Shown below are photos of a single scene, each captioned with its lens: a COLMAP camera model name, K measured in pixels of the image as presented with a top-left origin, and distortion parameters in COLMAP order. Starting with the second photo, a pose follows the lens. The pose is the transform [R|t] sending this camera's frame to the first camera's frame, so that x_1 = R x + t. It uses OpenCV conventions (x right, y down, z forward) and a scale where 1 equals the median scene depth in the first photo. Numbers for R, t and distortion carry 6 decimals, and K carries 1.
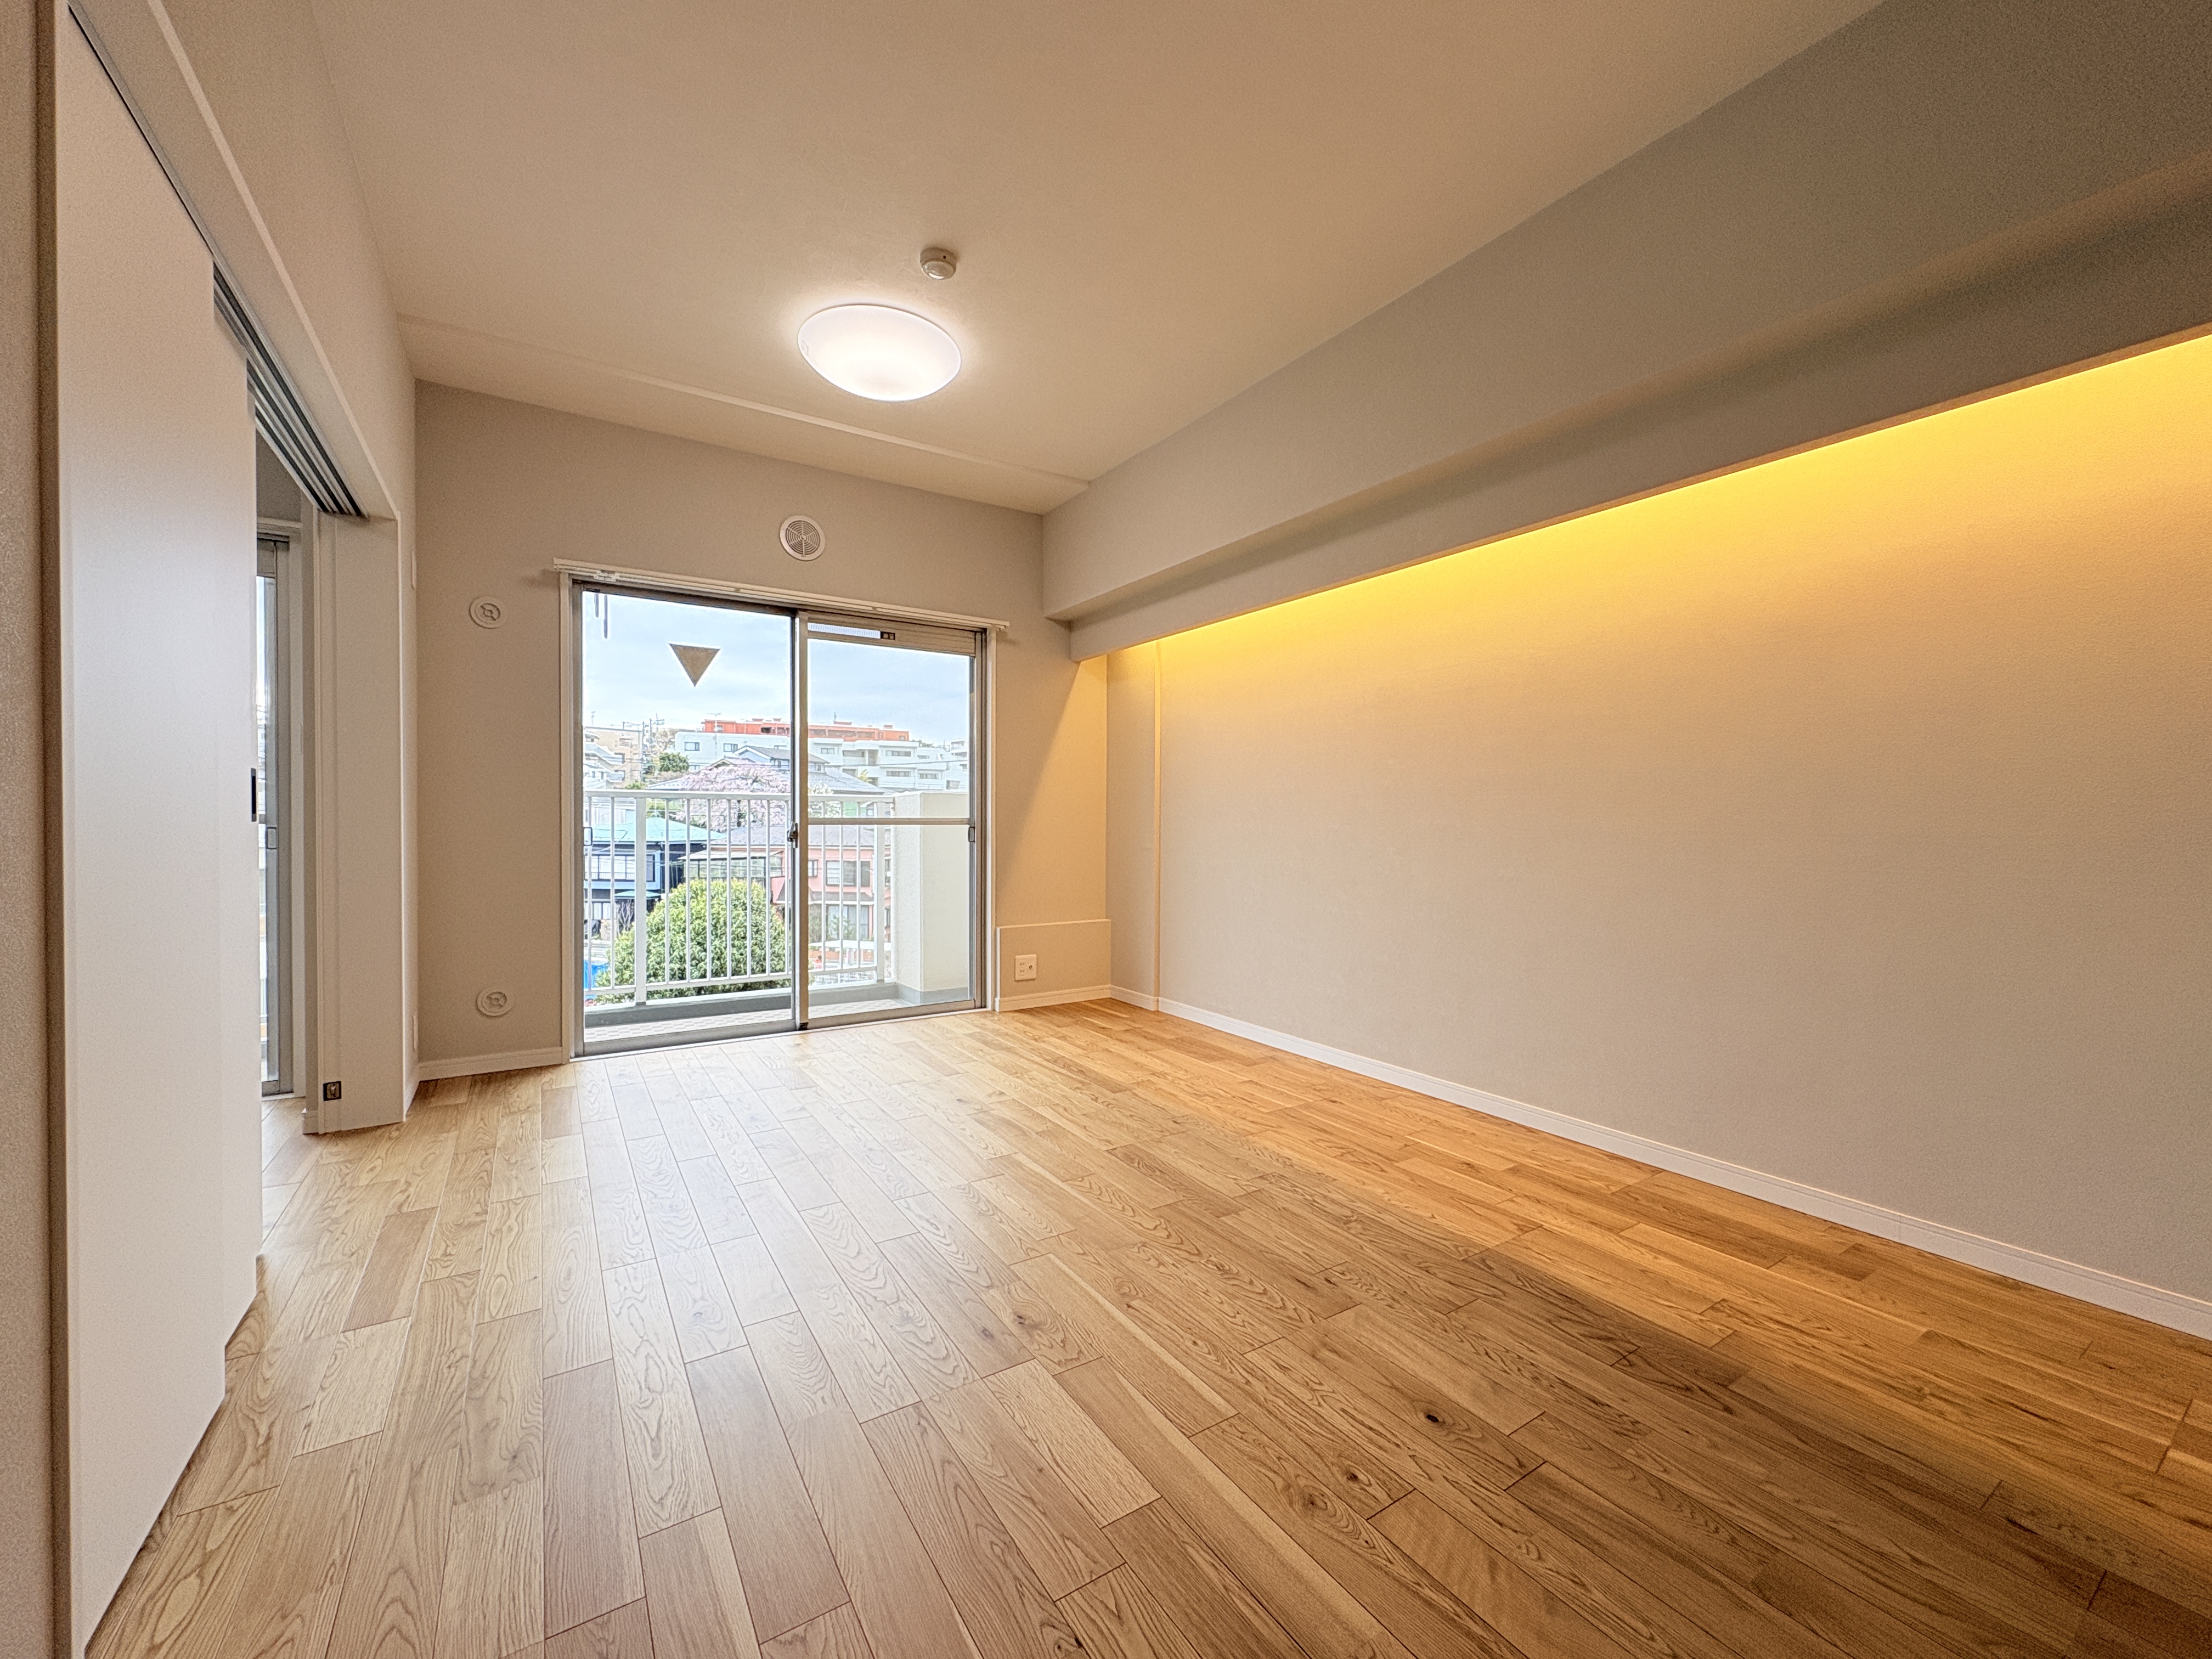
lens RADIAL K [[879.8, 0, 1107.7], [0, 879.8, 830.7], [0, 0, 1]] dist [0.001220, -0.000085]
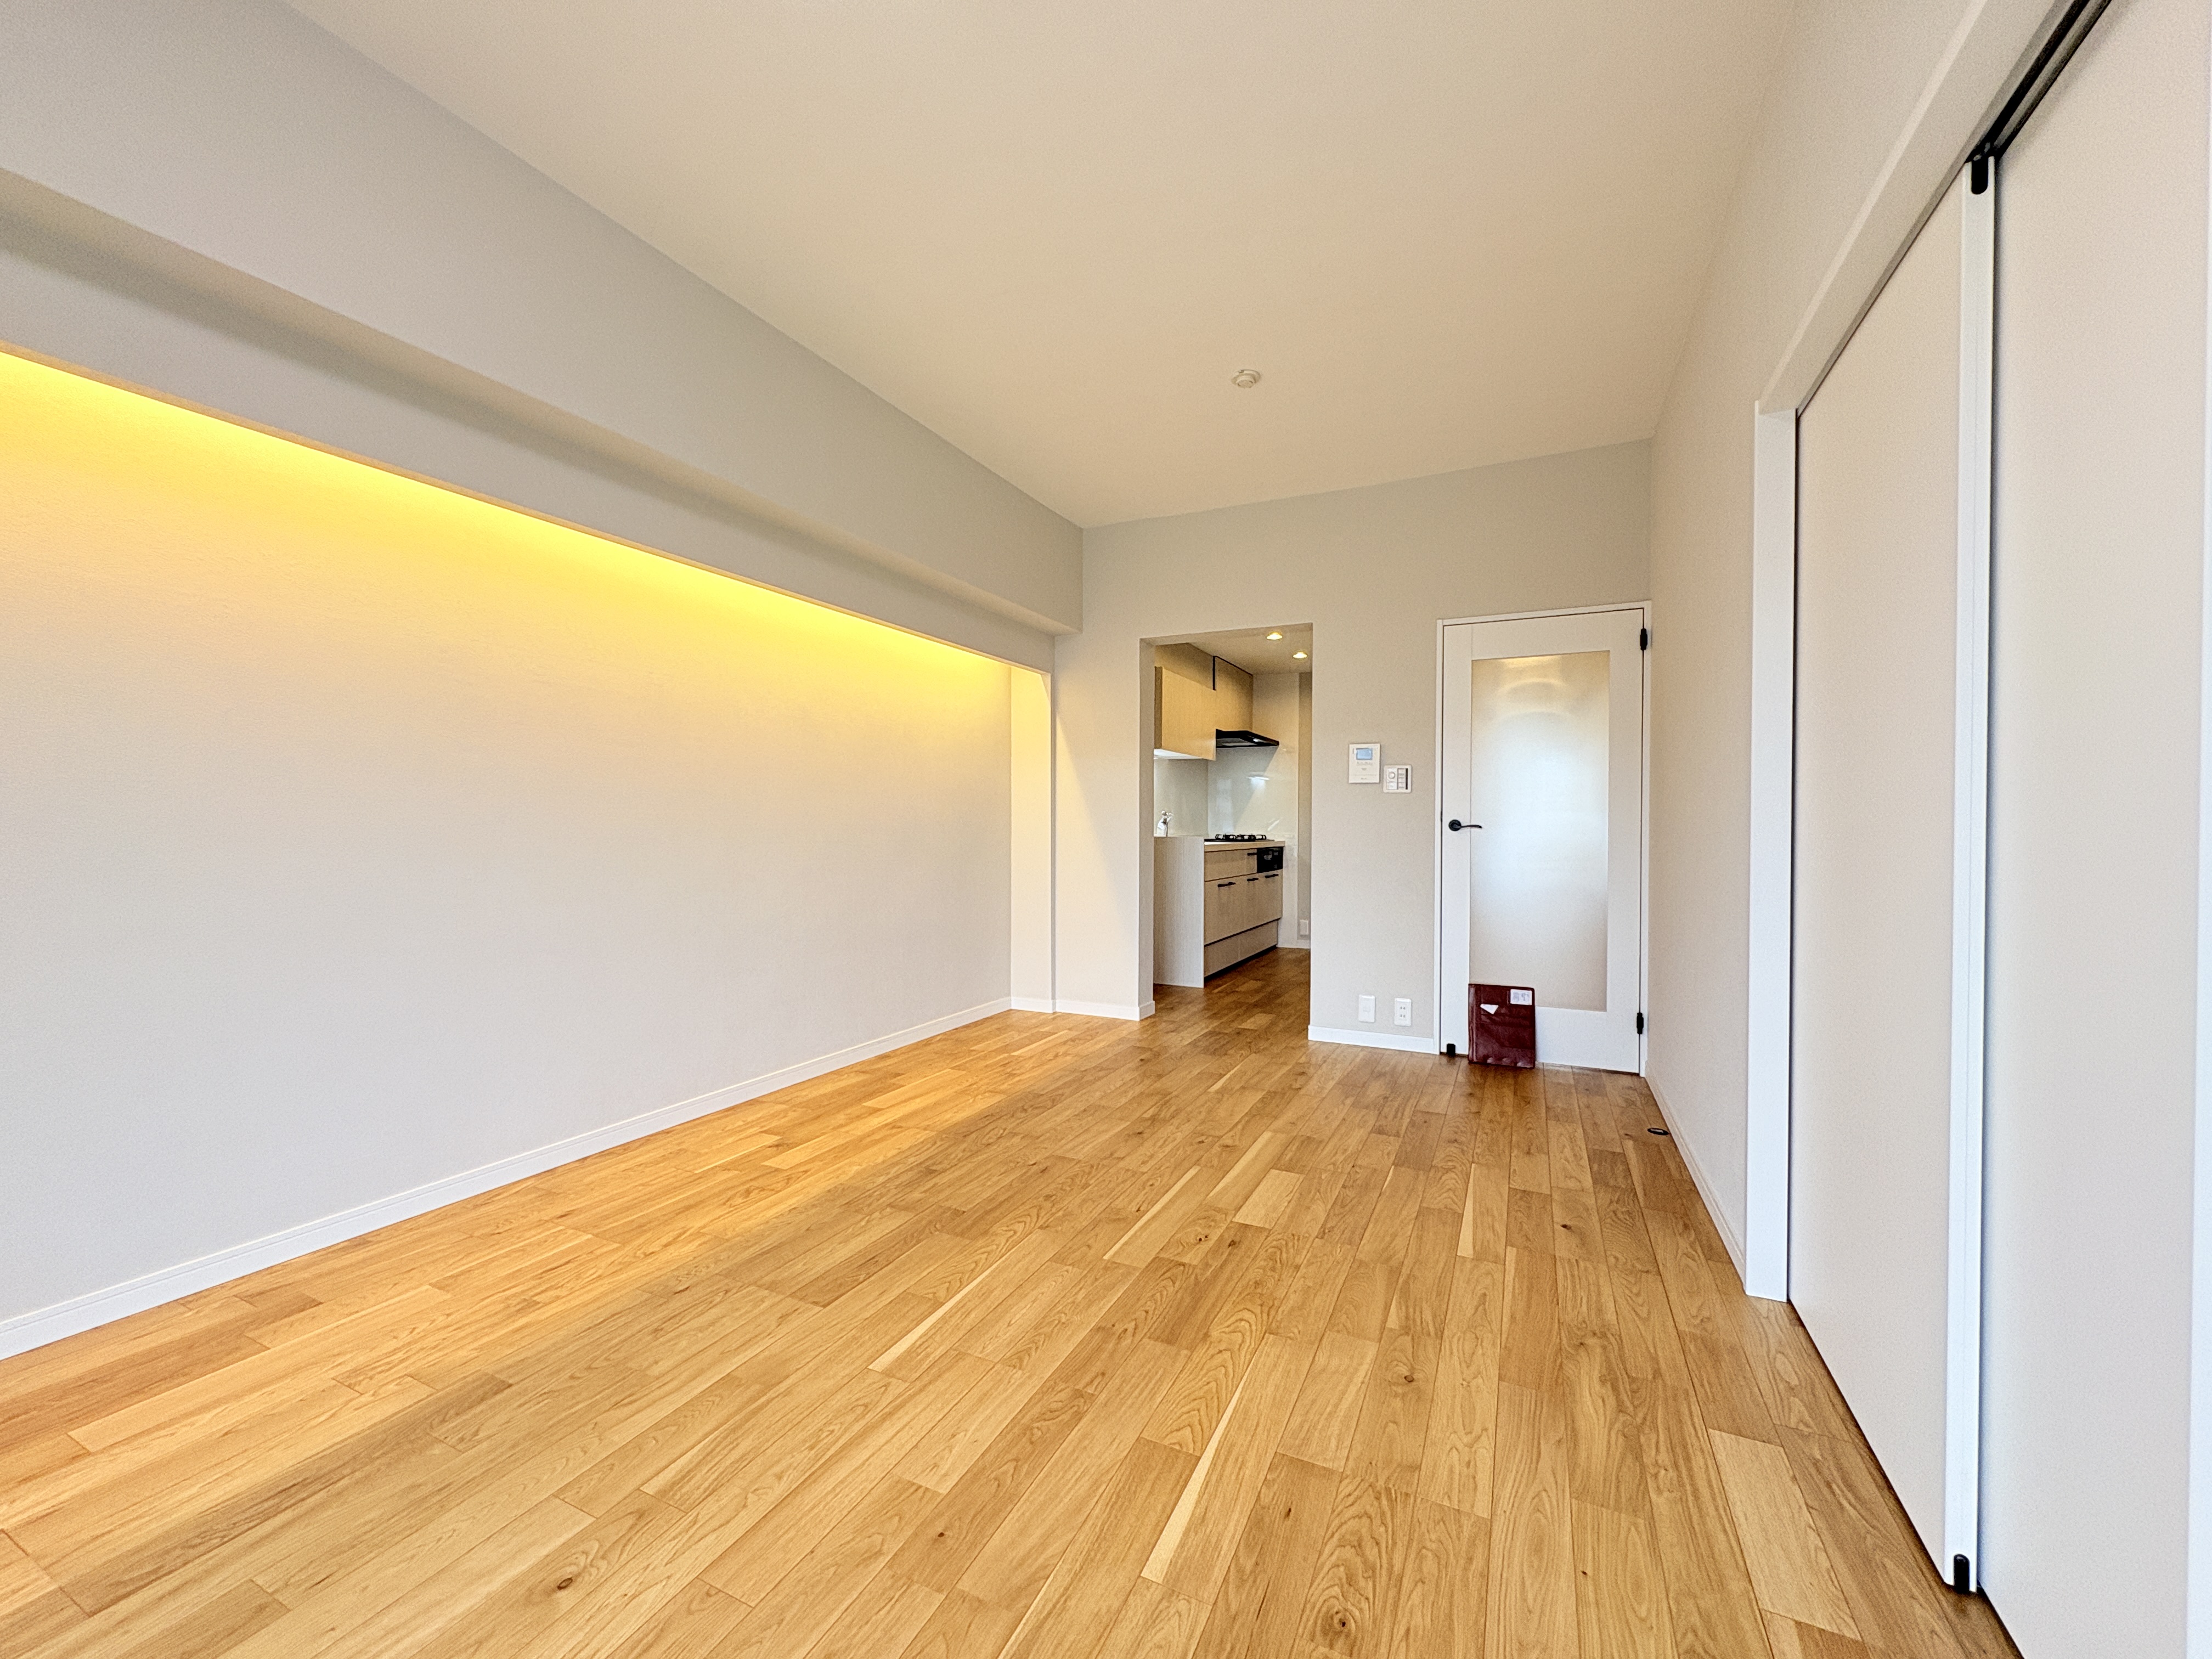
lens RADIAL K [[879.8, 0, 1107.7], [0, 879.8, 830.7], [0, 0, 1]] dist [0.001220, -0.000085]
pose [[-0.522282, -0.011618, 0.852694, -0.424758], [0.003756, 0.999866, 0.015924, -0.019789], [-0.852764, 0.011519, -0.522169, 0.684111]]
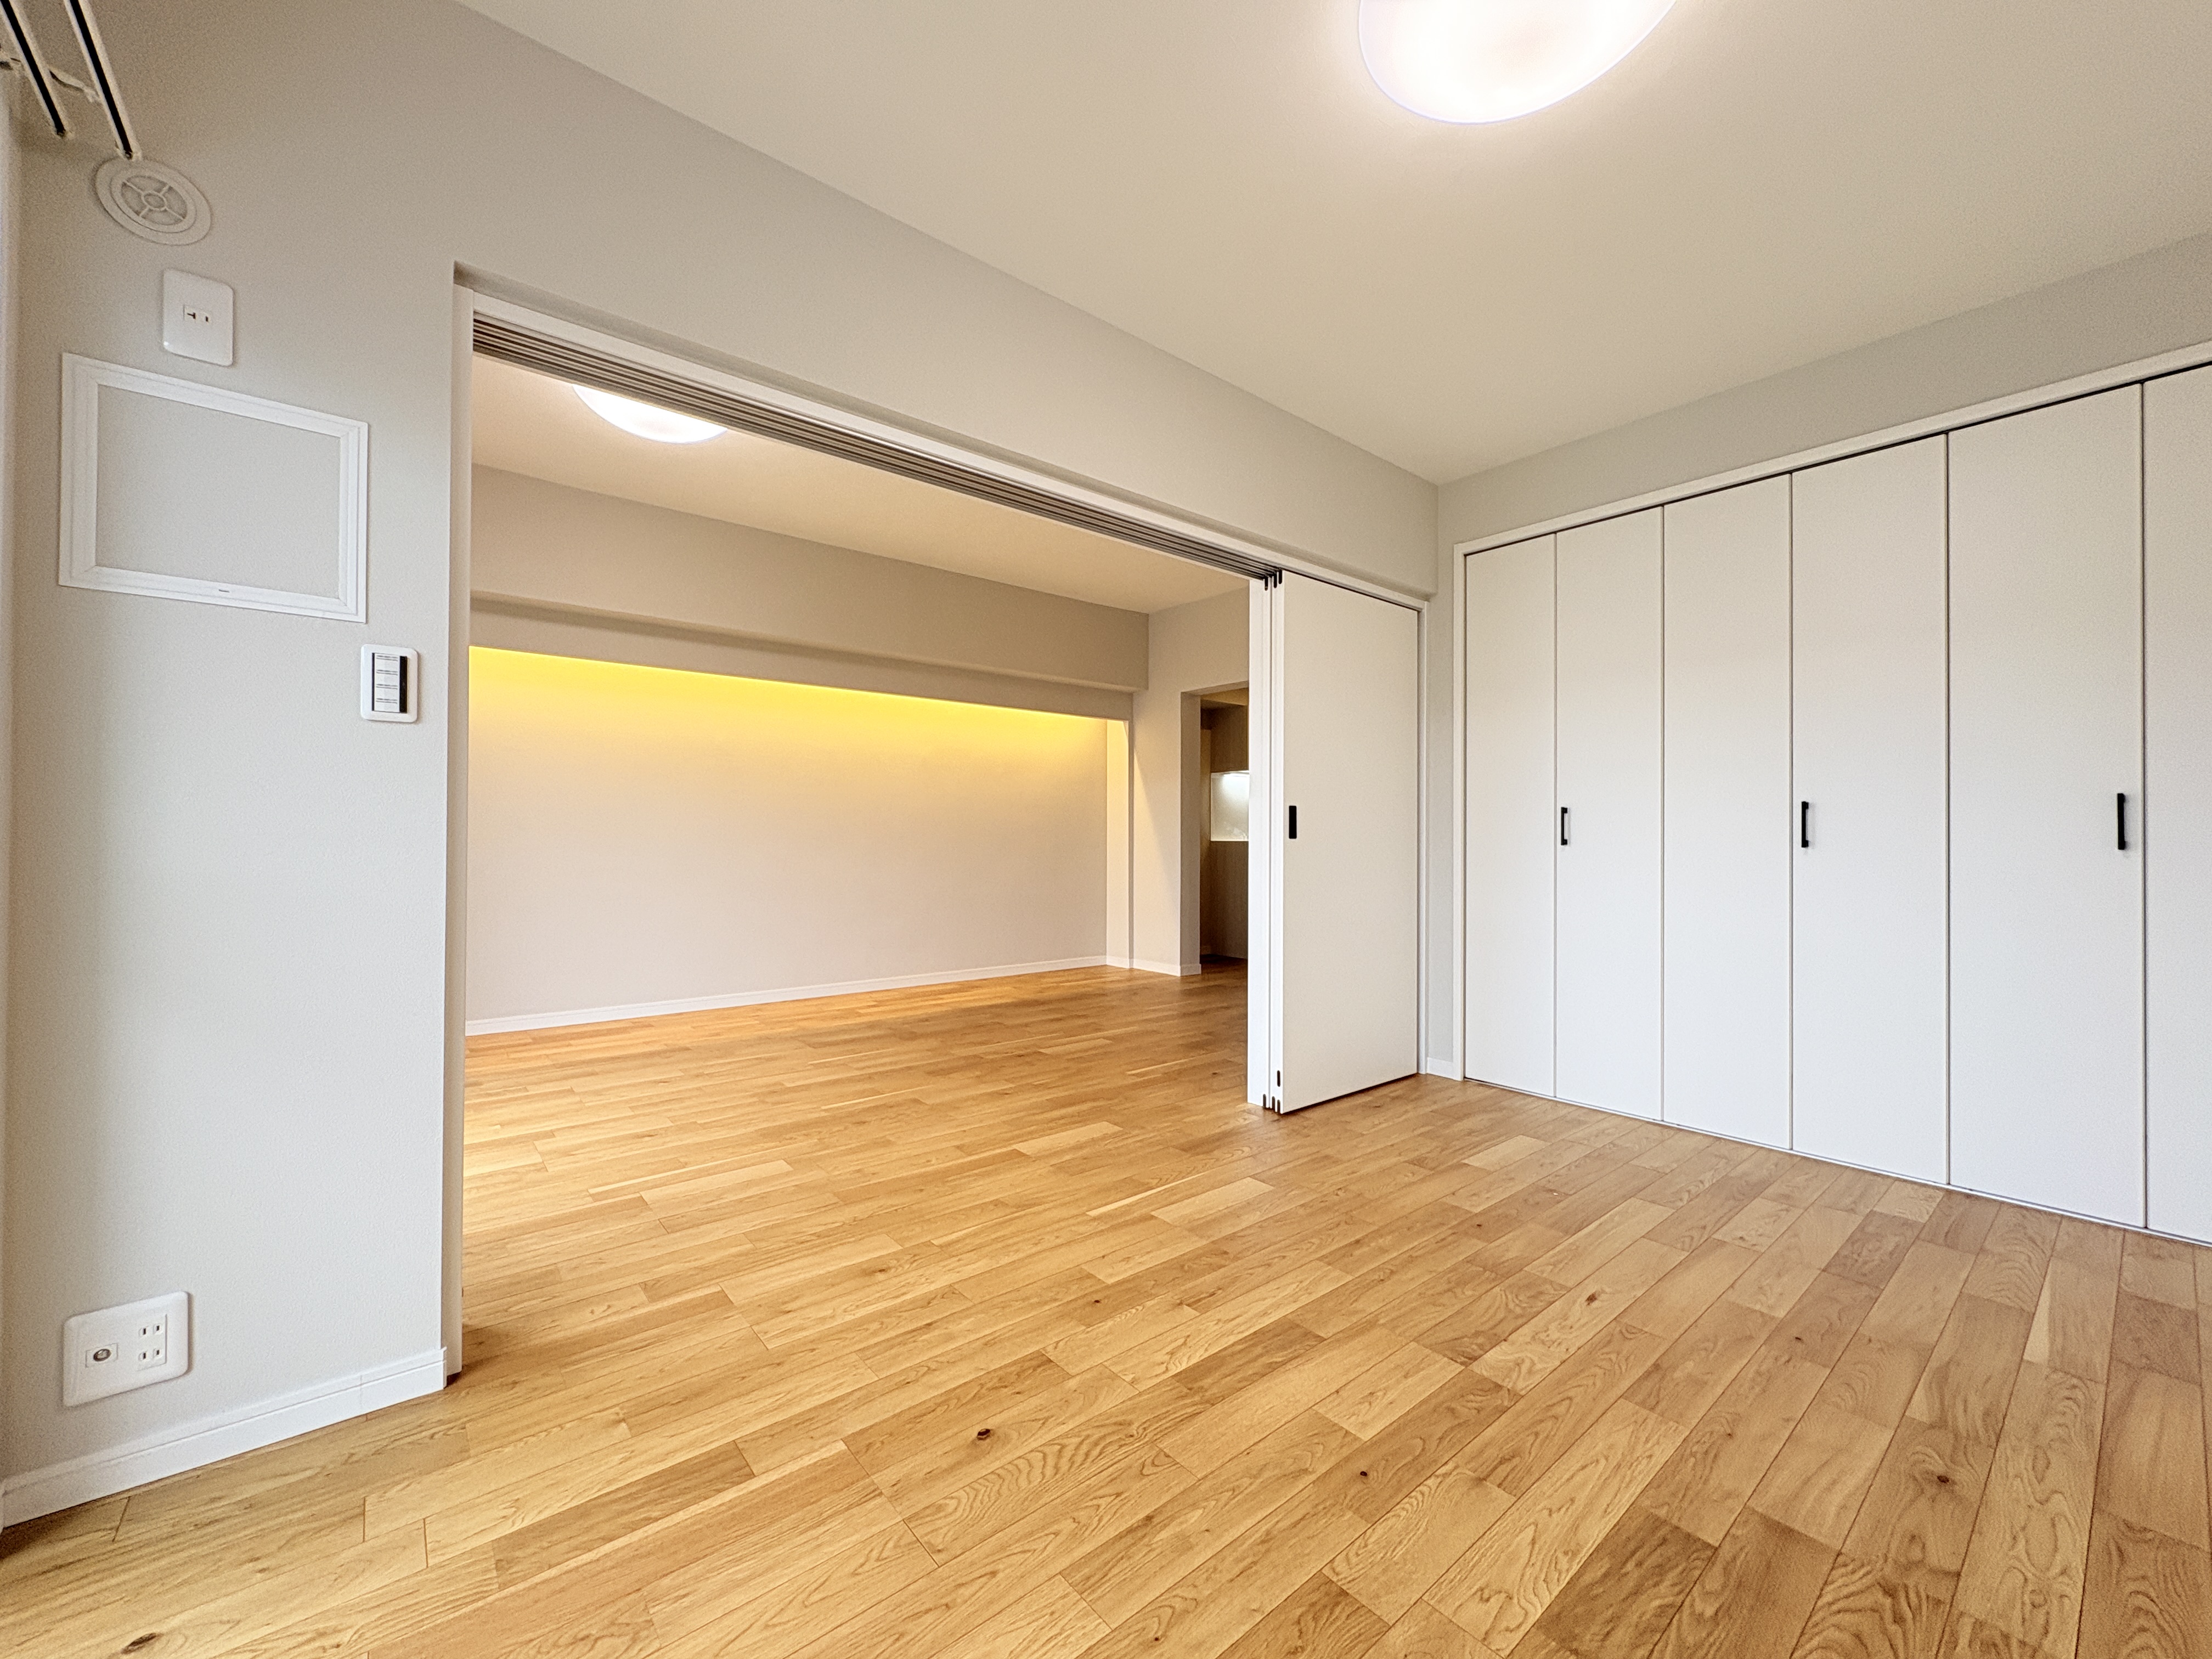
lens RADIAL K [[879.8, 0, 1107.7], [0, 879.8, 830.7], [0, 0, 1]] dist [0.001220, -0.000085]
pose [[-0.119750, 0.003683, 0.992797, -0.933105], [0.006503, 0.999975, -0.002926, -0.006111], [-0.992783, 0.006105, -0.119771, 0.392168]]
